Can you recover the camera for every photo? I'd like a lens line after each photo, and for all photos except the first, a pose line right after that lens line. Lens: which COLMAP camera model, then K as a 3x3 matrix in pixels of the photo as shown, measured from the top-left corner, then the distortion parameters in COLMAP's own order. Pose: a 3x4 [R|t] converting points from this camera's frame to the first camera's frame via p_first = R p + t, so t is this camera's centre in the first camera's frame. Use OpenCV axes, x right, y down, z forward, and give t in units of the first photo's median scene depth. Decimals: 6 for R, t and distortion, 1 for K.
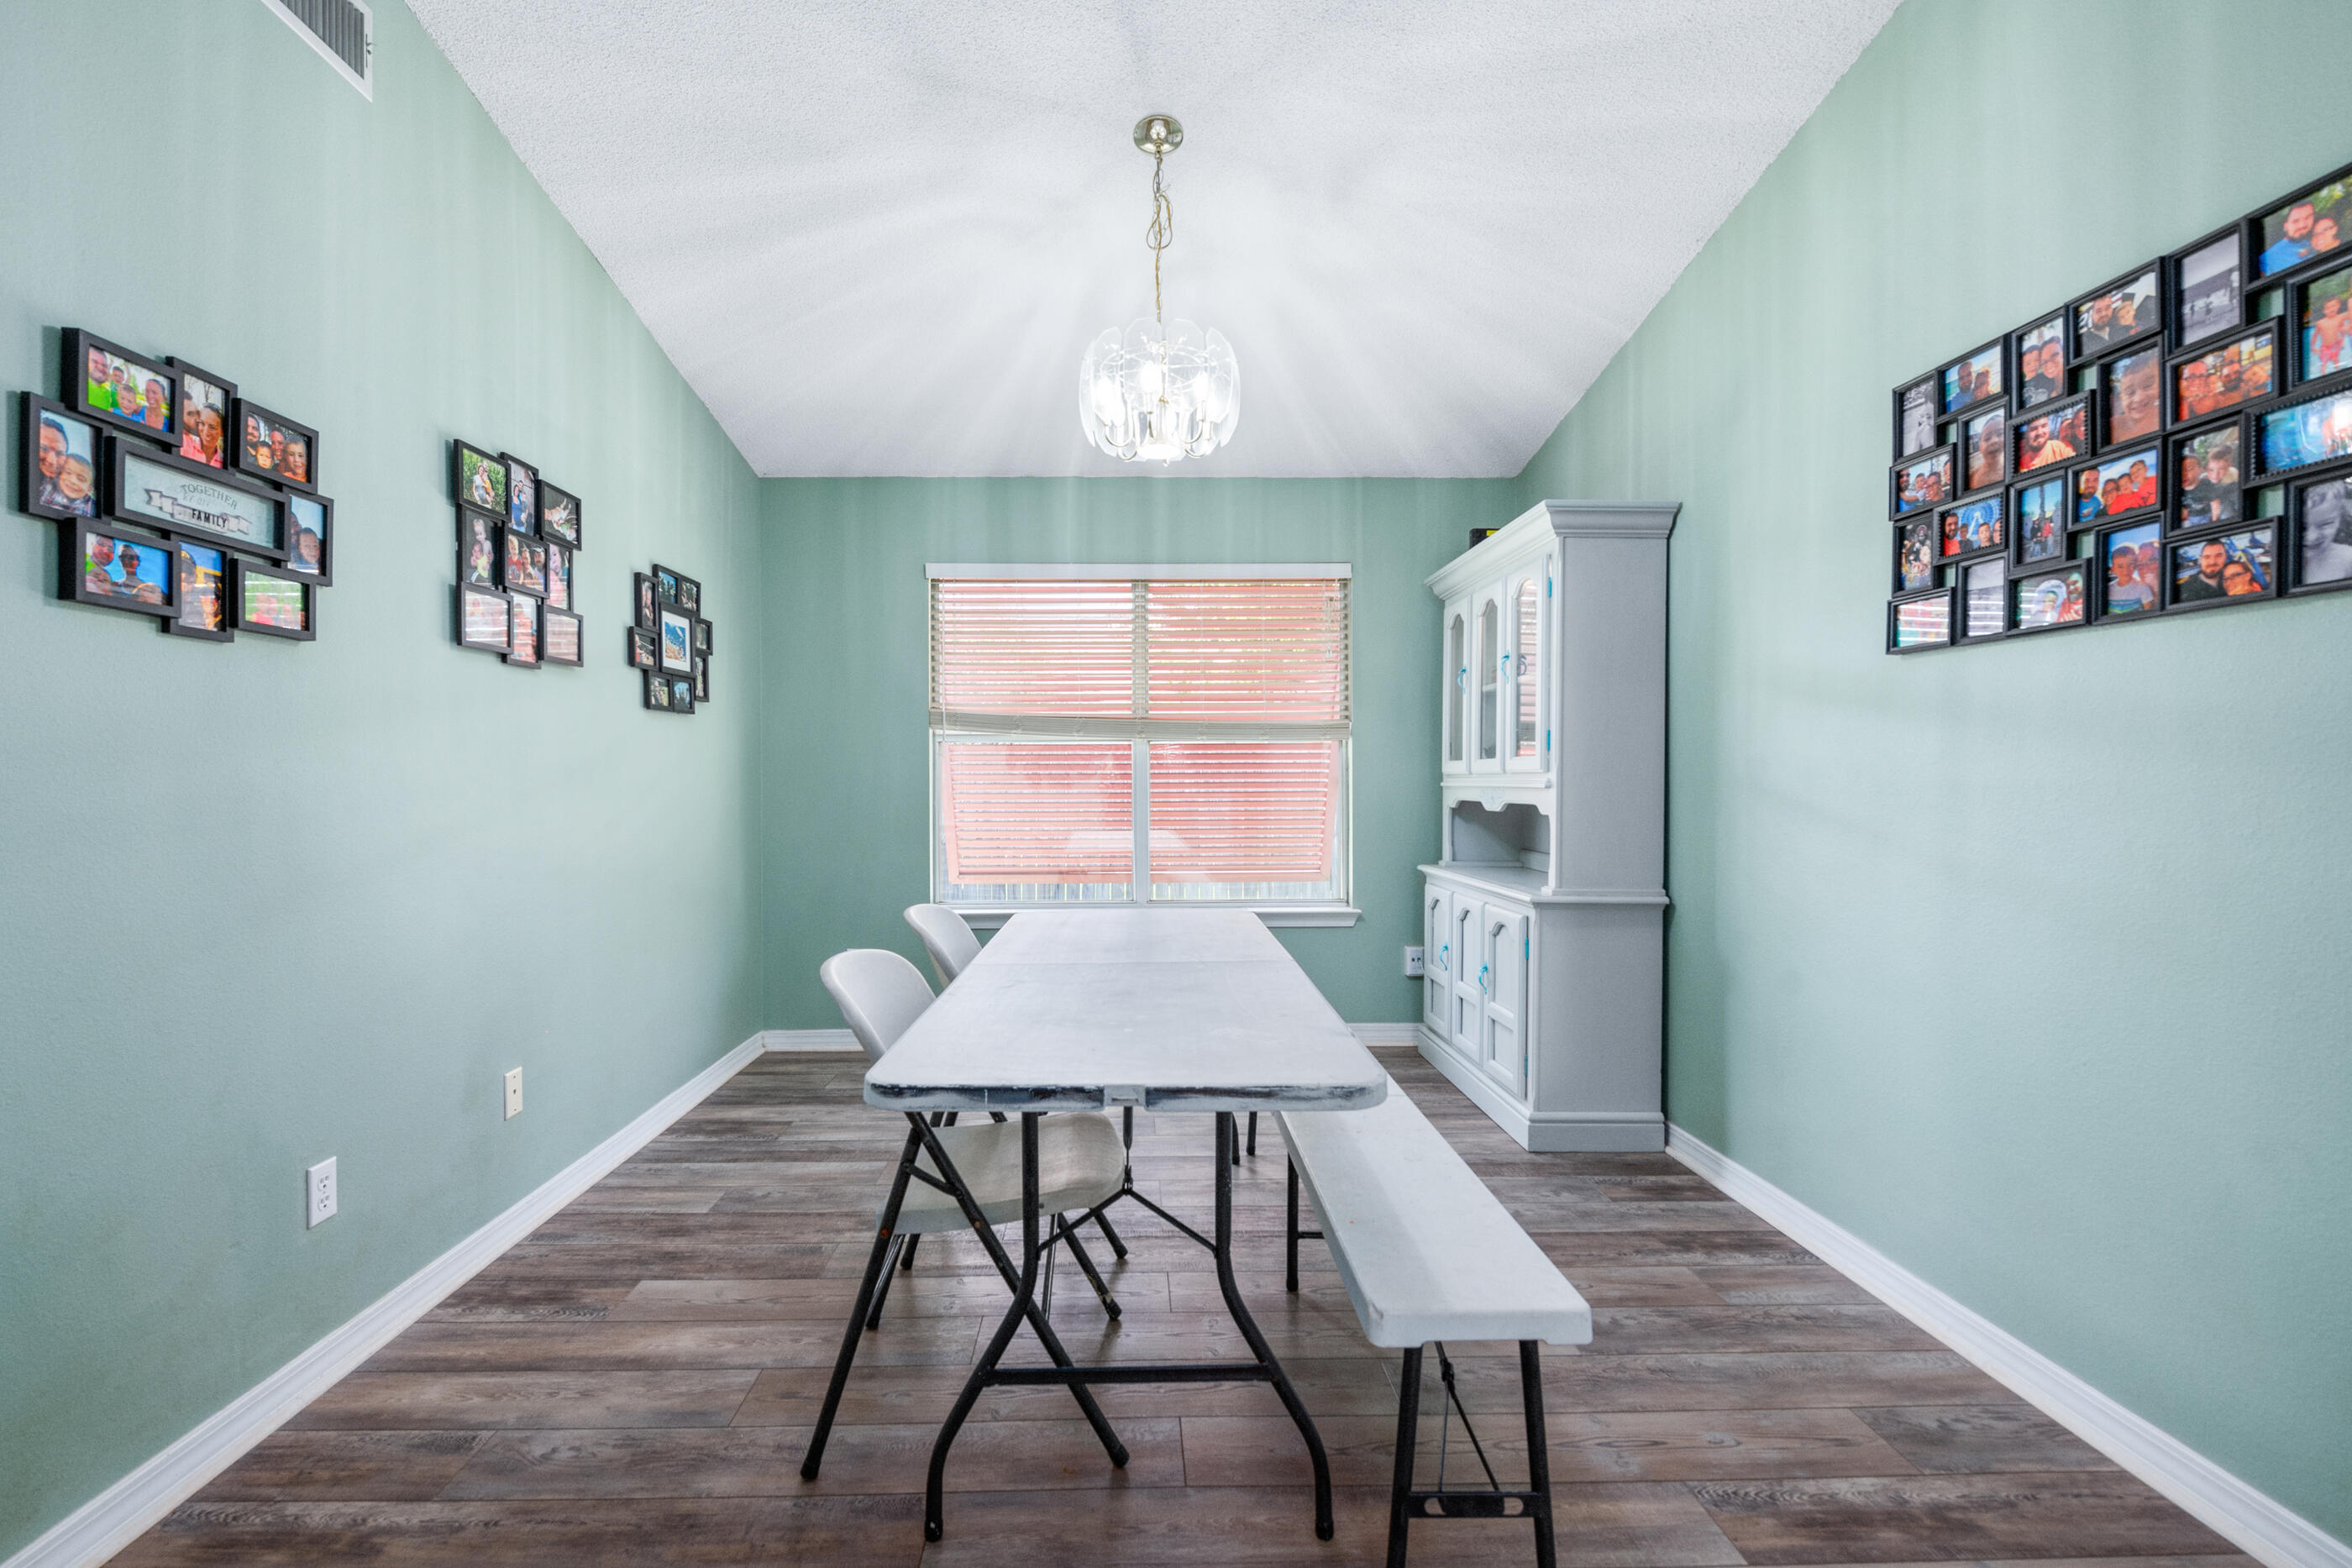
lens RADIAL K [[1001.5, 0, 1171.3], [0, 1001.5, 784.0], [0, 0, 1]] dist [0.004846, -0.002444]
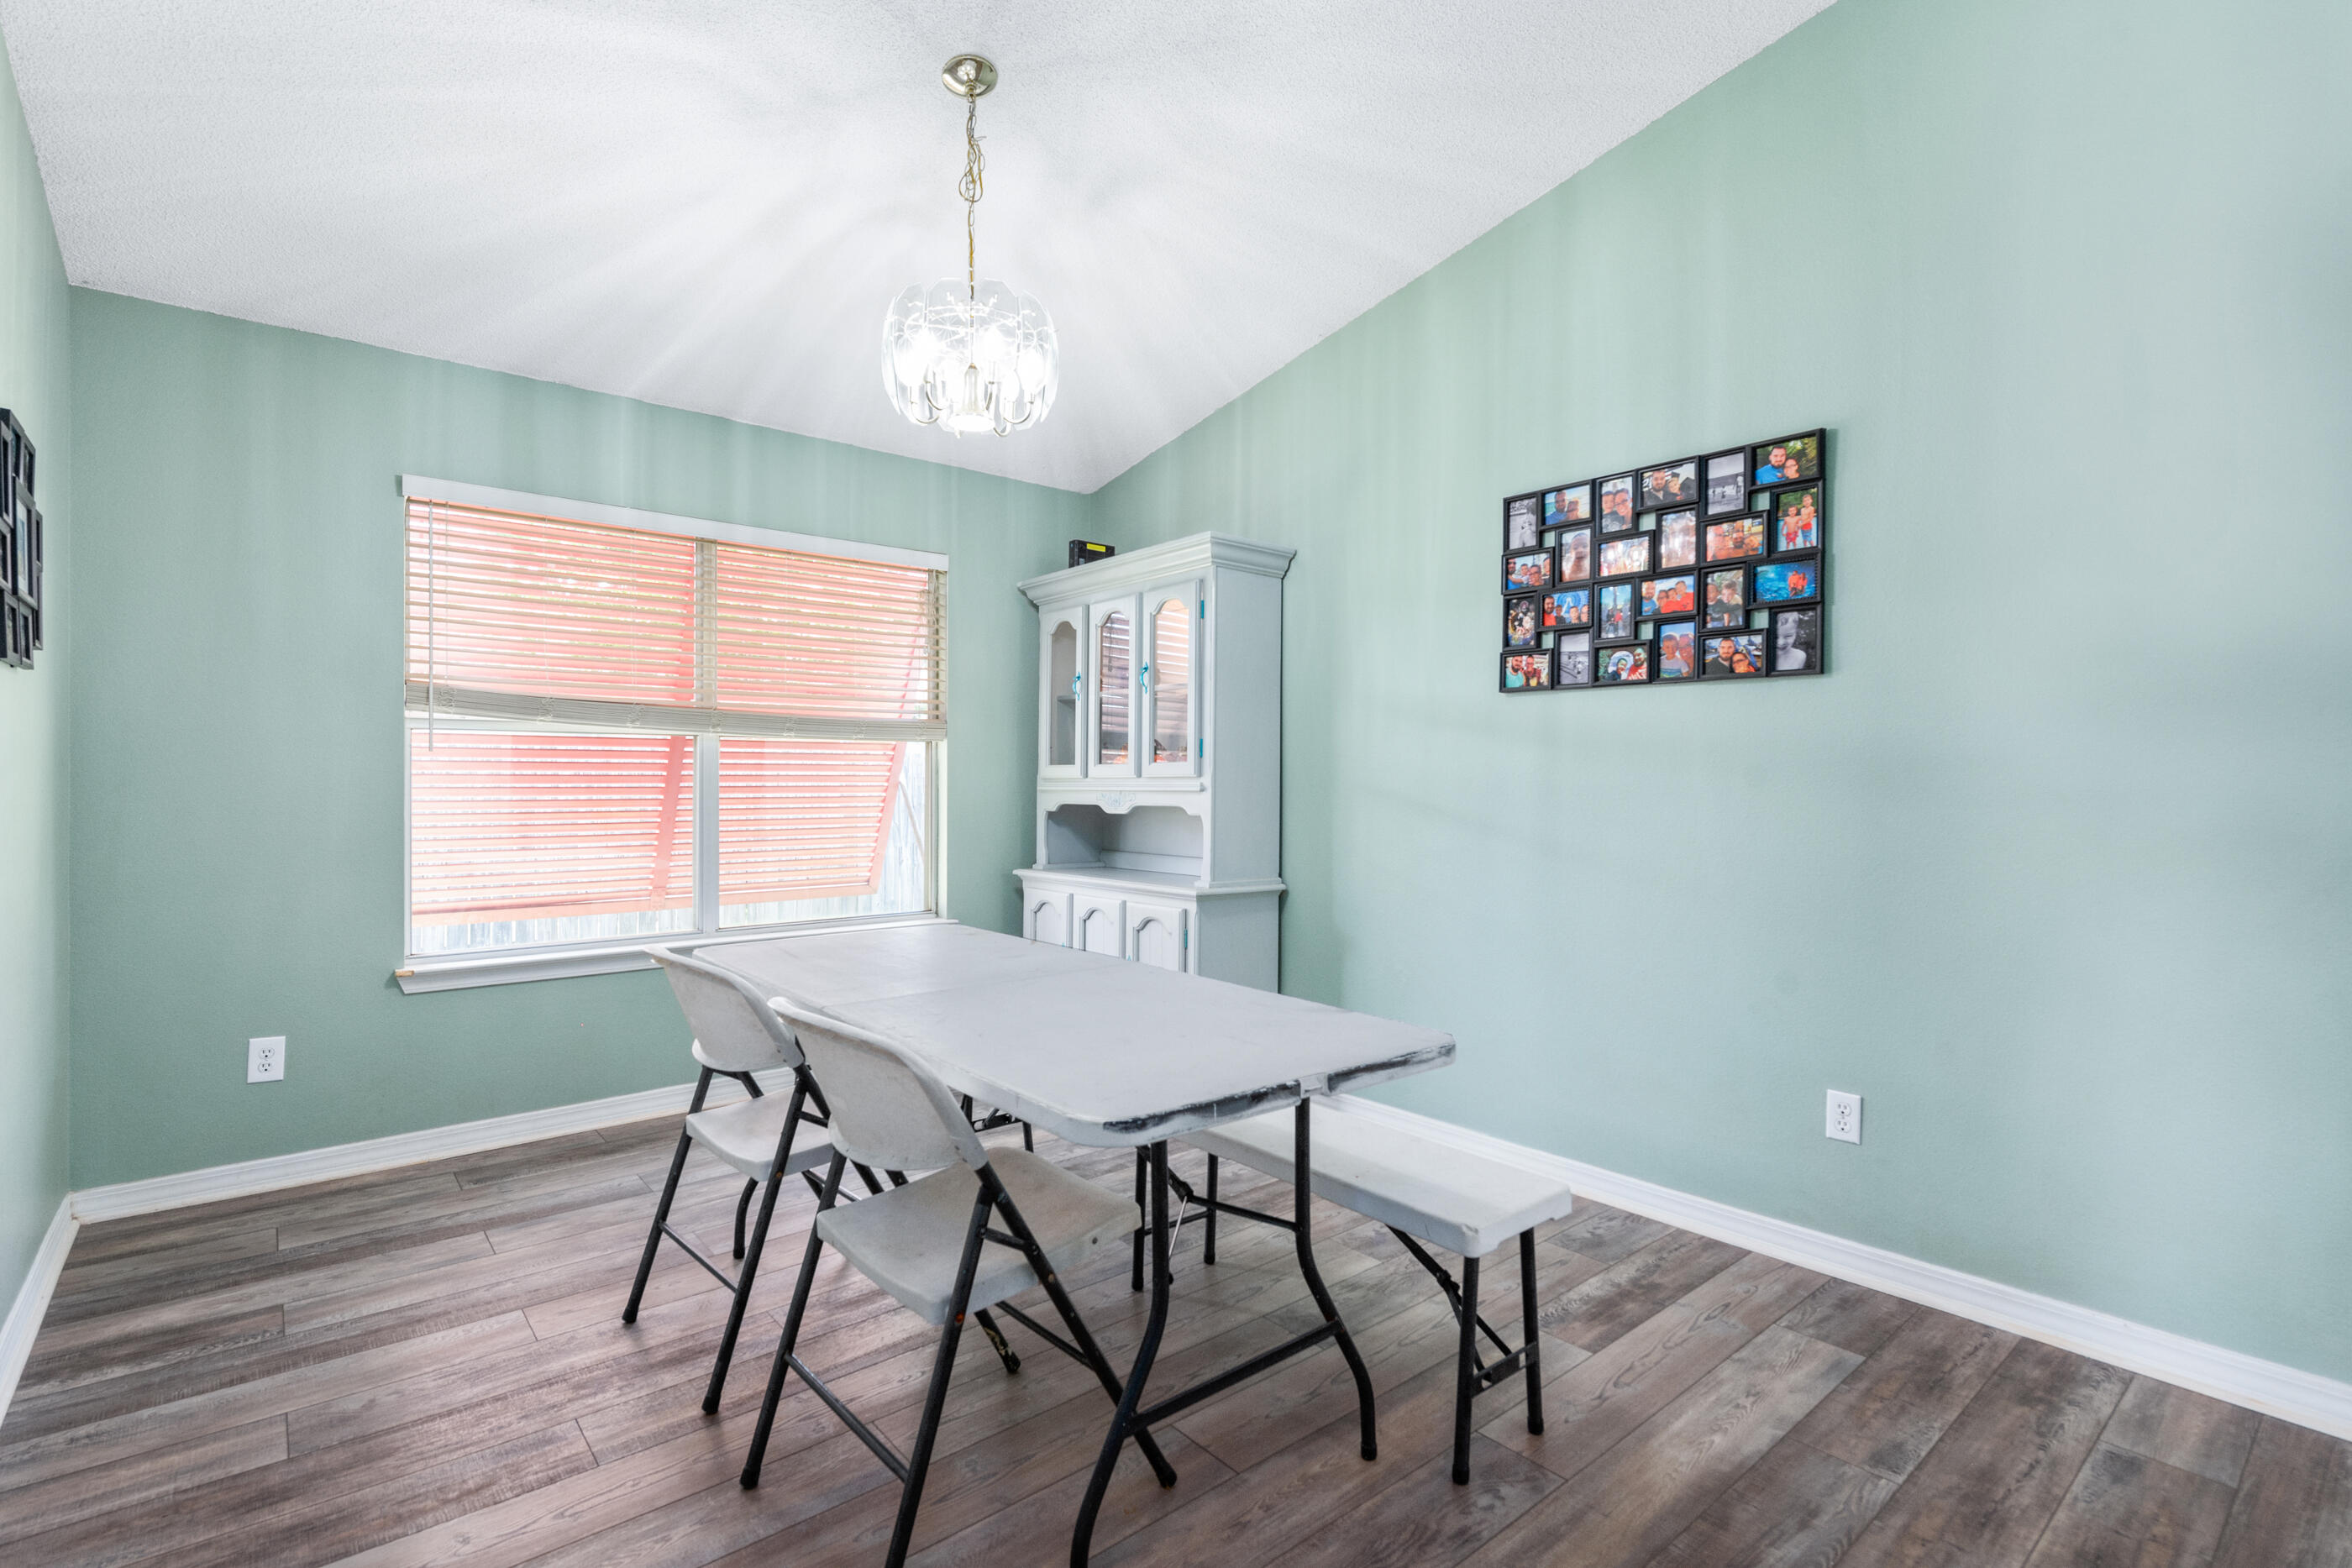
lens RADIAL K [[1063.9, 0, 1180.3], [0, 1063.9, 788.6], [0, 0, 1]] dist [0.011214, -0.003197]
pose [[0.786660, -0.000051, 0.617386, -0.576543], [0.000210, 1.000000, -0.000185, 0.001522], [-0.617386, 0.000275, 0.786660, 0.146343]]
